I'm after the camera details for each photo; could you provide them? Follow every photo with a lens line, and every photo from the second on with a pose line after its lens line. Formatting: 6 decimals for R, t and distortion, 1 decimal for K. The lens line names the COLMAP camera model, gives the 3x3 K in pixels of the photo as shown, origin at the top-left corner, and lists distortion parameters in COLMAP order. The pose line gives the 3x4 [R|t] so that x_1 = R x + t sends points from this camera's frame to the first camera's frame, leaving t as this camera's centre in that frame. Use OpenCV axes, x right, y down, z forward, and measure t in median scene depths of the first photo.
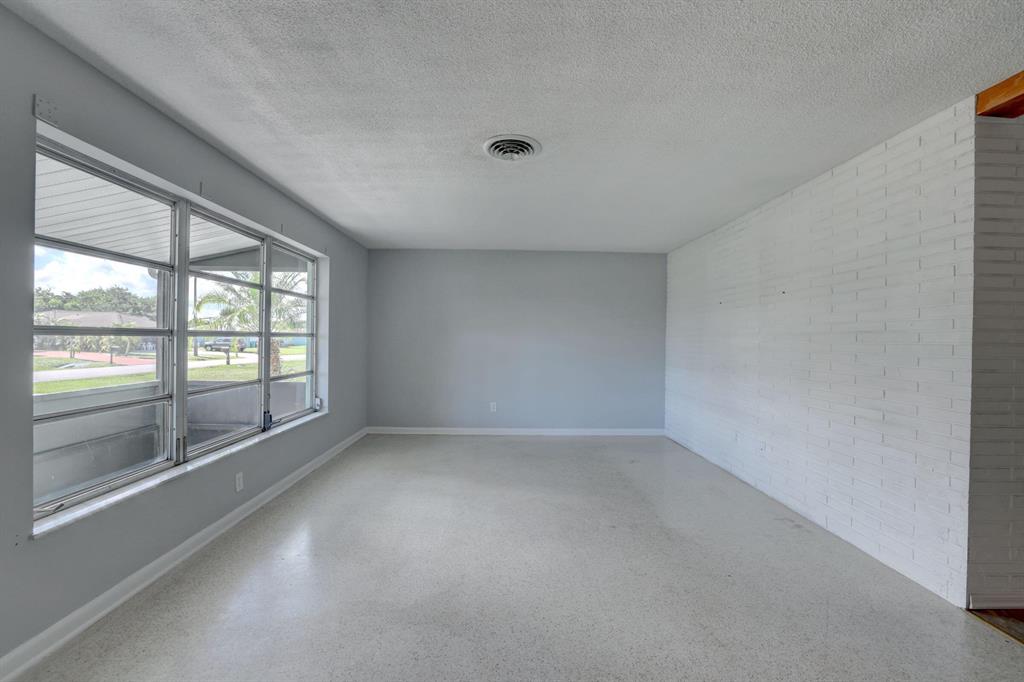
lens RADIAL K [[437.4, 0, 509.7], [0, 437.4, 339.5], [0, 0, 1]] dist [-0.048183, 0.017093]
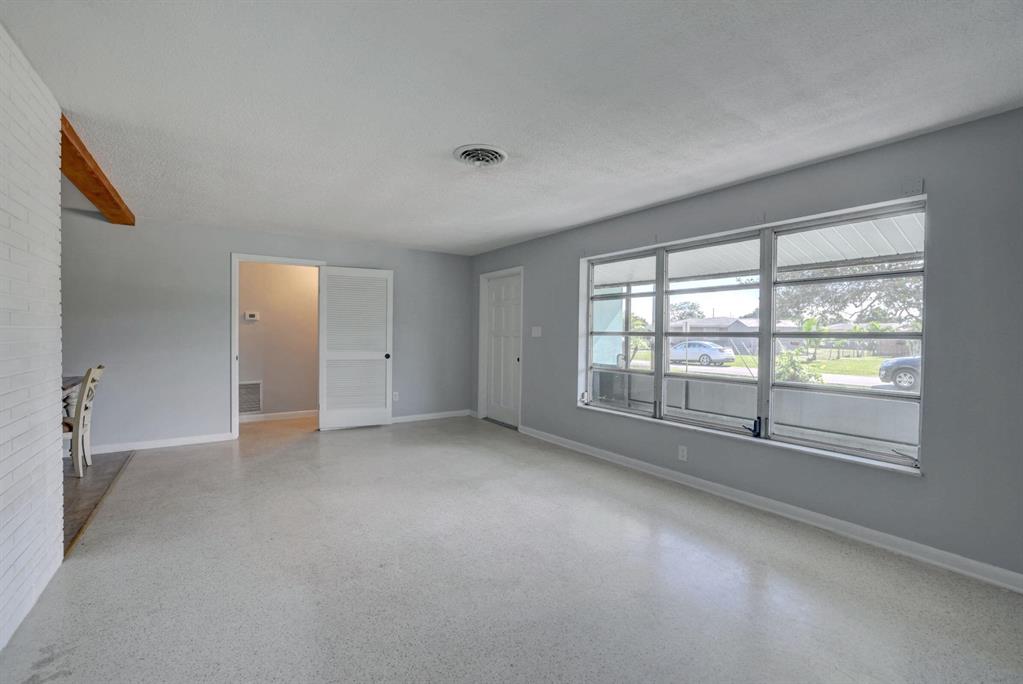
lens RADIAL K [[443.2, 0, 511.5], [0, 443.2, 342.0], [0, 0, 1]] dist [0.000626, 0.000211]
pose [[-0.833254, -0.012746, -0.552743, 0.547162], [-0.021428, 0.999728, 0.009249, 0.009398], [0.552475, 0.019551, -0.833300, 1.977534]]
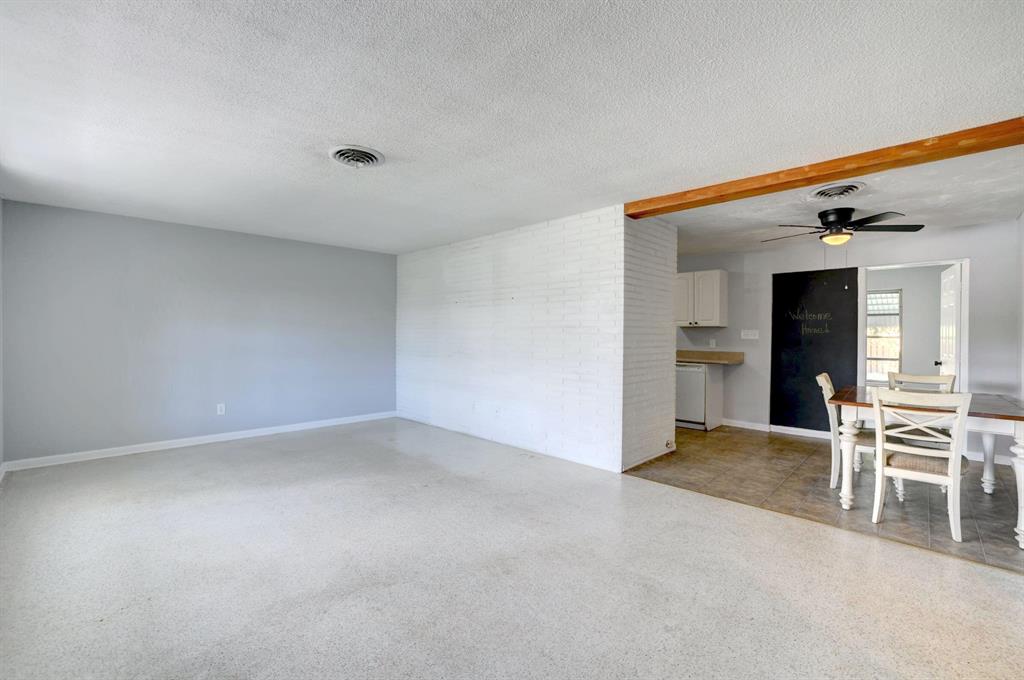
lens RADIAL K [[437.4, 0, 509.7], [0, 437.4, 338.5], [0, 0, 1]] dist [-0.048183, 0.017093]
pose [[0.722167, -0.014451, 0.691568, -0.472499], [0.002329, 0.999827, 0.018460, -0.005353], [-0.691715, -0.011721, 0.722075, -0.048135]]
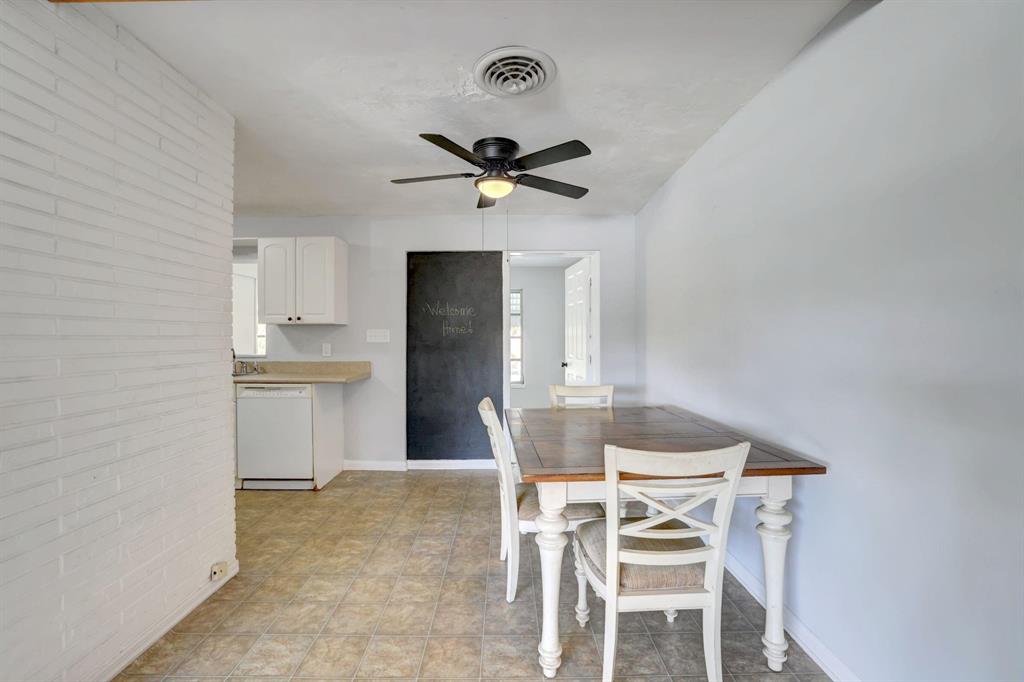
lens RADIAL K [[437.4, 0, 509.7], [0, 437.4, 339.5], [0, 0, 1]] dist [-0.048183, 0.017093]
pose [[0.022551, -0.018780, 0.999569, 0.397201], [0.001409, 0.999823, 0.018753, 0.002791], [-0.999745, 0.000985, 0.022573, 0.191538]]
